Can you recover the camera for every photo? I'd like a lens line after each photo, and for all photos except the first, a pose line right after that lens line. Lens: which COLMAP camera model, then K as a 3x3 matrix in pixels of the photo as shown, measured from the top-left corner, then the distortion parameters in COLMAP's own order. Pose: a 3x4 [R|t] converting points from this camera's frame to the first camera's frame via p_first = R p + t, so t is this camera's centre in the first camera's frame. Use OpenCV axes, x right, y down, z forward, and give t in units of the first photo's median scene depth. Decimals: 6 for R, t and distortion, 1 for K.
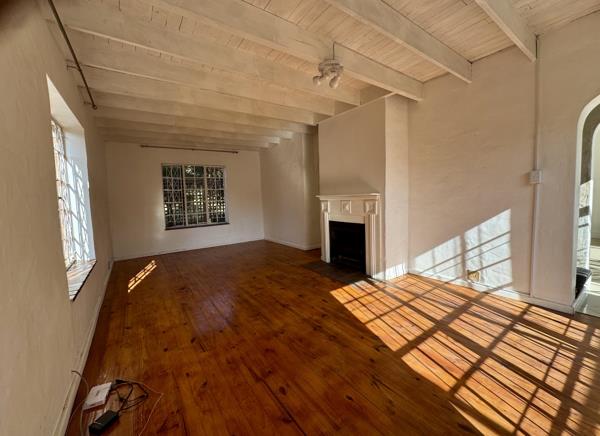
lens RADIAL K [[241.4, 0, 300.0], [0, 241.4, 218.0], [0, 0, 1]] dist [-0.000617, -0.000160]
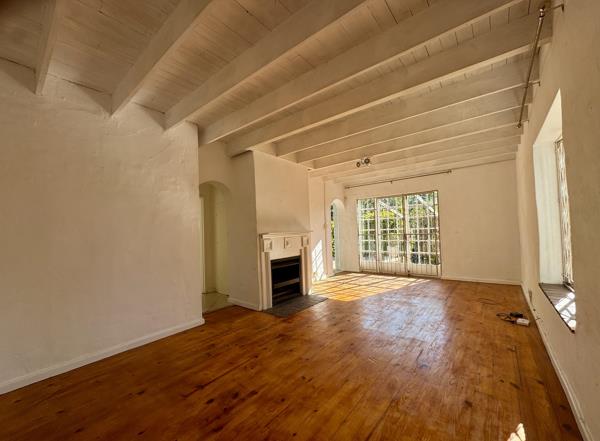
lens RADIAL K [[240.6, 0, 300.0], [0, 240.6, 220.5], [0, 0, 1]] dist [0.000550, 0.000022]
pose [[-0.271973, 0.087597, 0.958310, -1.170874], [0.133261, 0.989682, -0.052645, -0.109065], [-0.953033, 0.113387, -0.280840, 1.628295]]
